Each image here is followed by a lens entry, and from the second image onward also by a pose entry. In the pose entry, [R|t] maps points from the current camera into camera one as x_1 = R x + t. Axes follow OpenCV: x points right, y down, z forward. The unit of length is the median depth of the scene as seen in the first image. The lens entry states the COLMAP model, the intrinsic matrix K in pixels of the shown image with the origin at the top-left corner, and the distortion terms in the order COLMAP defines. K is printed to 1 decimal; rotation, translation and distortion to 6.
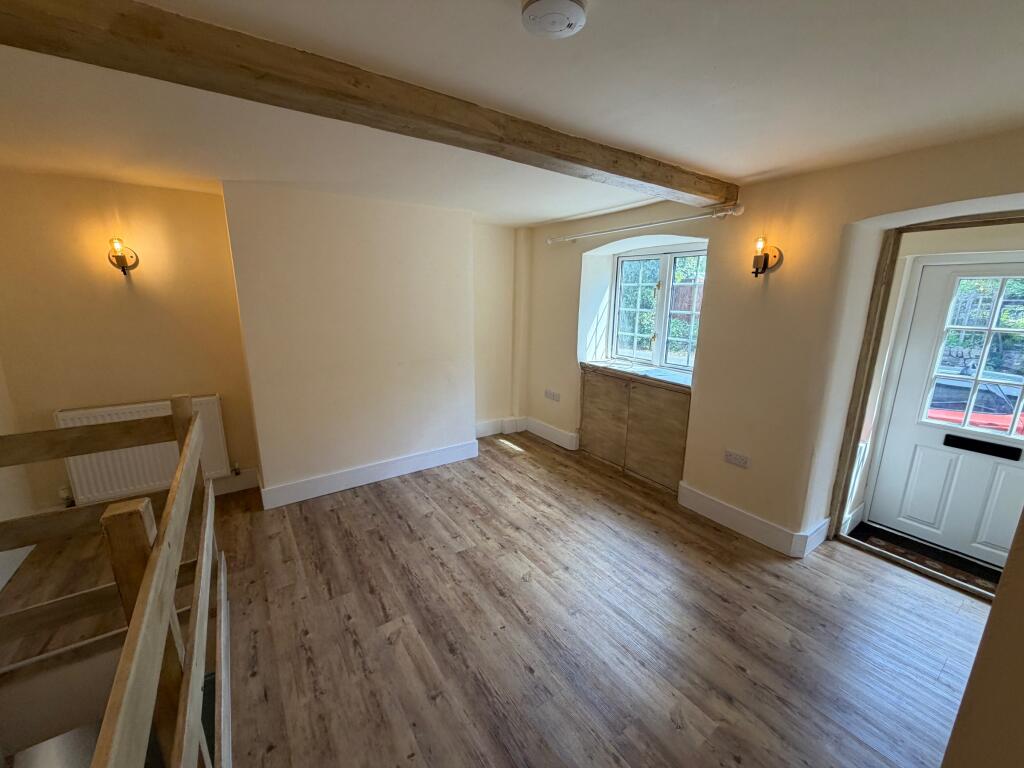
lens RADIAL K [[405.2, 0, 509.2], [0, 405.2, 384.0], [0, 0, 1]] dist [-0.000356, -0.000079]
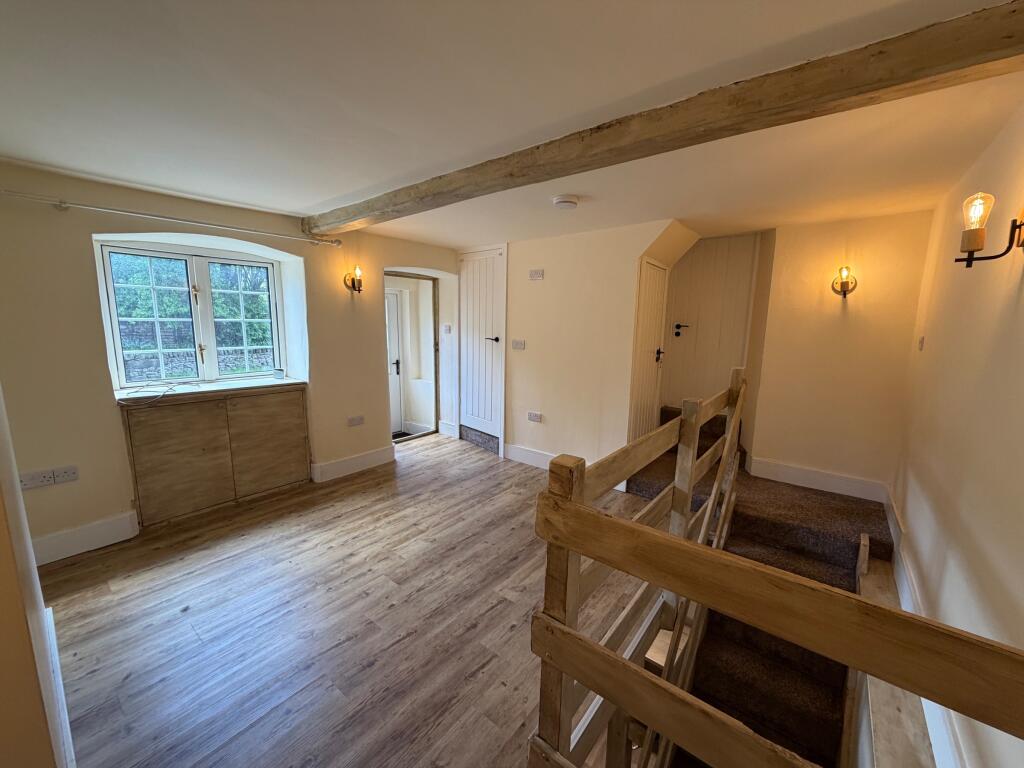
lens RADIAL K [[405.2, 0, 509.2], [0, 405.2, 384.0], [0, 0, 1]] dist [-0.000356, -0.000079]
pose [[-0.296408, -0.162371, 0.941158, -1.083190], [0.192287, 0.955117, 0.225338, -0.182570], [-0.935504, 0.247764, -0.251883, 0.986294]]
